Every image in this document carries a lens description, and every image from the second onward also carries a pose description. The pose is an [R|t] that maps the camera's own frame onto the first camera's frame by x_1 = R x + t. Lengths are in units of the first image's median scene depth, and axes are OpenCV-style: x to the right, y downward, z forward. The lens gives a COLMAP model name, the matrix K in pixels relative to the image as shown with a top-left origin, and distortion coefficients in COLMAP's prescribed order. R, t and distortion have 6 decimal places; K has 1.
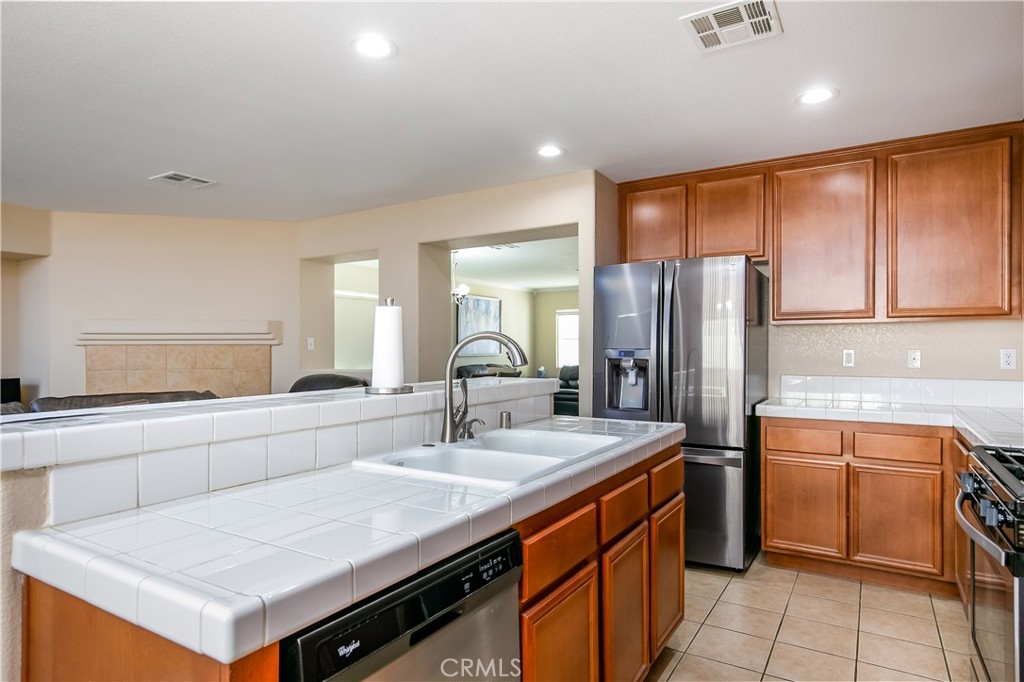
lens RADIAL K [[585.7, 0, 507.8], [0, 585.7, 346.5], [0, 0, 1]] dist [-0.004879, -0.001212]
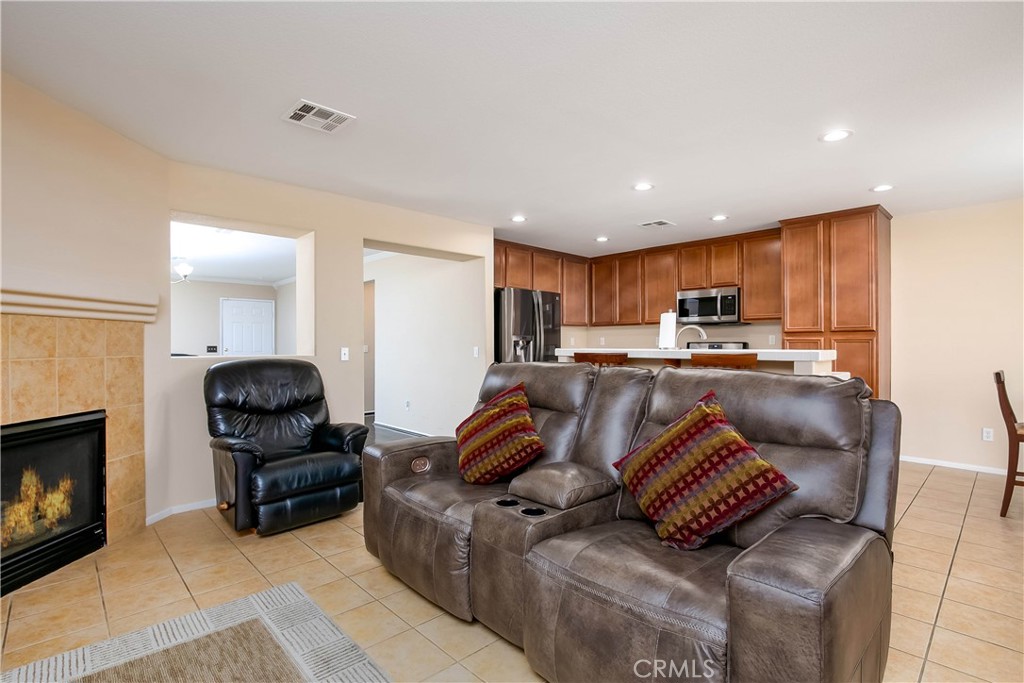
lens RADIAL K [[478.5, 0, 515.2], [0, 478.5, 343.0], [0, 0, 1]] dist [-0.042301, 0.000097]
pose [[0.255373, 0.005691, 0.966826, -1.101073], [-0.004344, 0.999979, -0.004739, 0.030901], [-0.966833, -0.002990, 0.255392, 0.566108]]
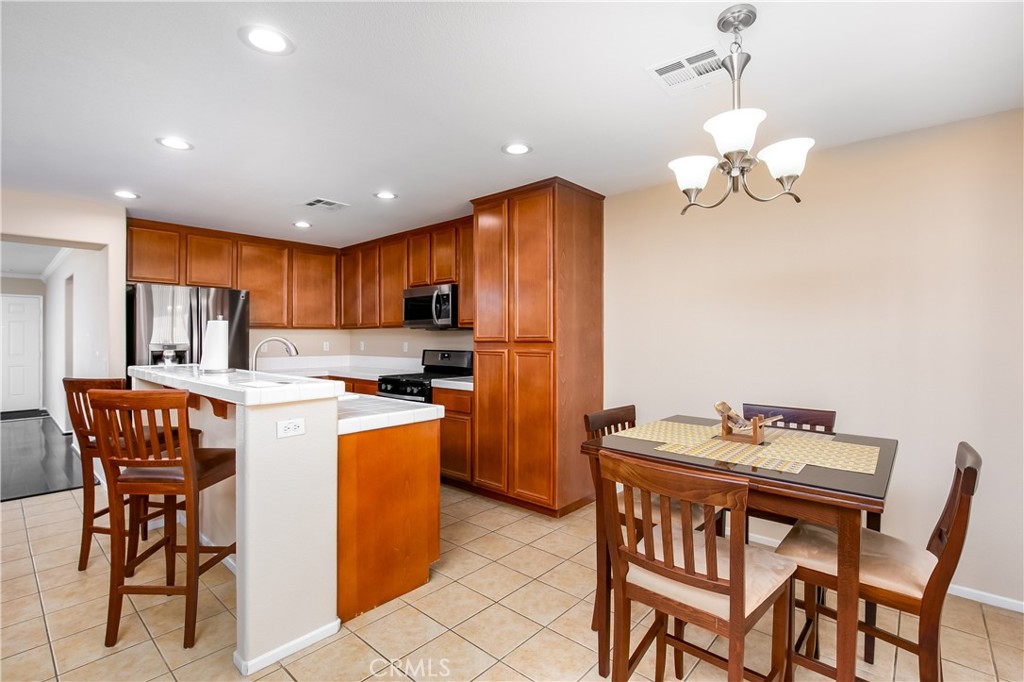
lens RADIAL K [[478.5, 0, 501.9], [0, 478.5, 336.1], [0, 0, 1]] dist [-0.042301, 0.000097]
pose [[0.182028, 0.007687, 0.983263, -0.701499], [-0.004451, 0.999966, -0.006993, -0.009273], [-0.983283, -0.003104, 0.182056, -0.017862]]
